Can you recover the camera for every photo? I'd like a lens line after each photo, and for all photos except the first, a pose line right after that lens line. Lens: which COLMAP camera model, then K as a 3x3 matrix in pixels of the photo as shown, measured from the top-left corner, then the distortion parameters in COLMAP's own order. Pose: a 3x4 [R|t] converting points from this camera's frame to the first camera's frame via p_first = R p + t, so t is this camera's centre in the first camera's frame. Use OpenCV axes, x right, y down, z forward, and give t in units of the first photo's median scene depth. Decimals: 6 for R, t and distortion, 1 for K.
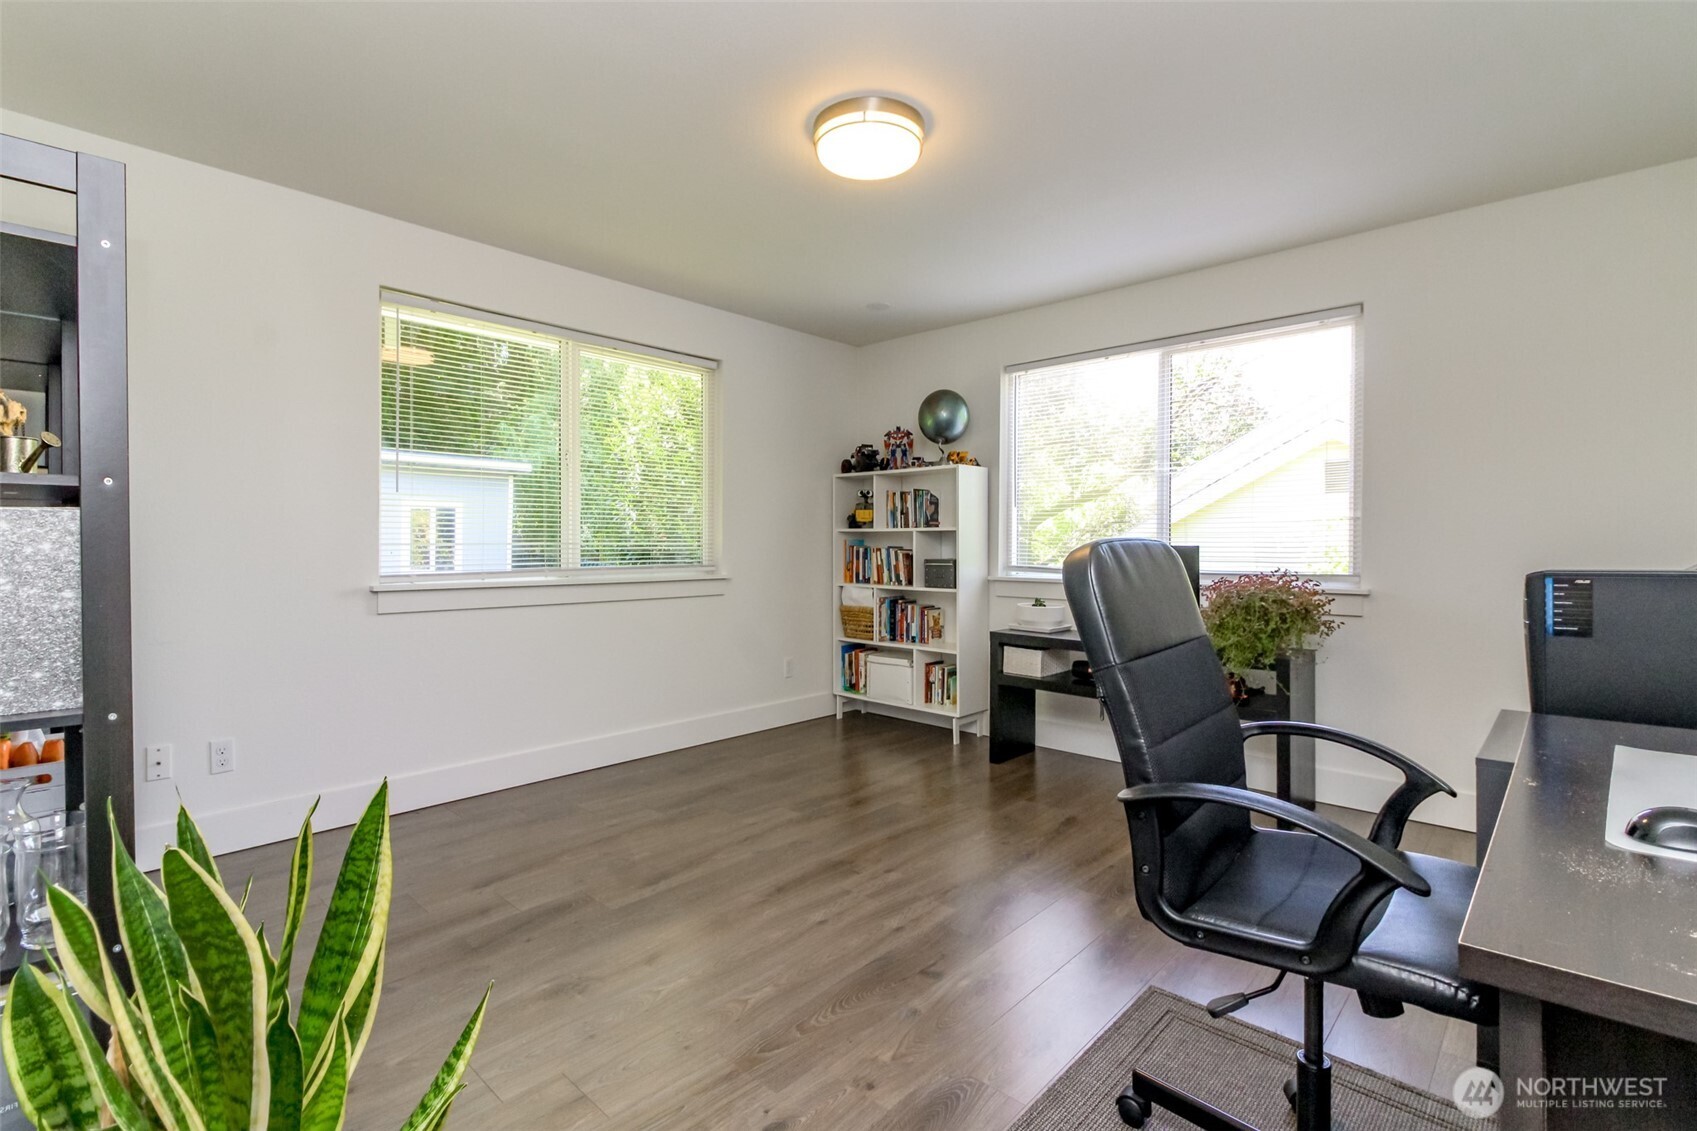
lens RADIAL K [[788.1, 0, 843.7], [0, 788.1, 546.4], [0, 0, 1]] dist [0.003681, 0.000270]
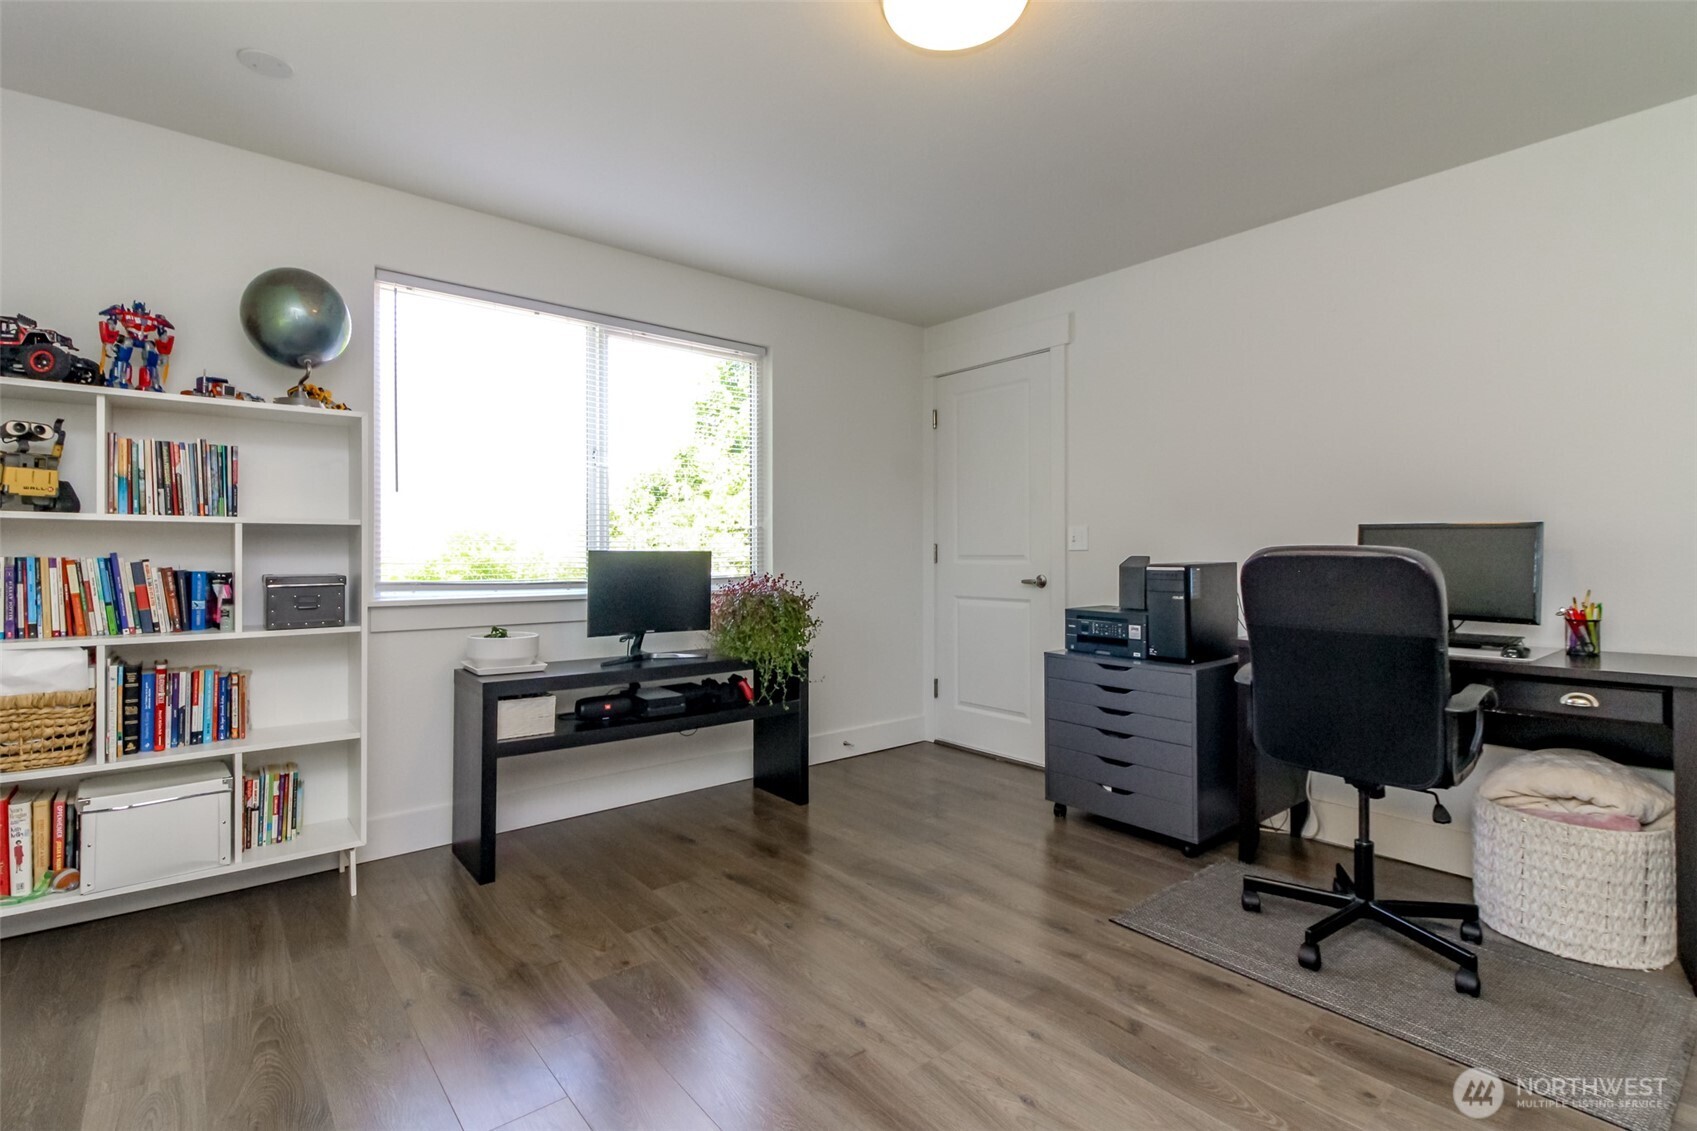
lens RADIAL K [[788.1, 0, 843.7], [0, 788.1, 546.4], [0, 0, 1]] dist [0.003681, 0.000270]
pose [[0.128681, 0.005339, 0.991672, -0.361947], [0.001414, 0.999983, -0.005568, -0.000748], [-0.991685, 0.002119, 0.128671, 0.530215]]
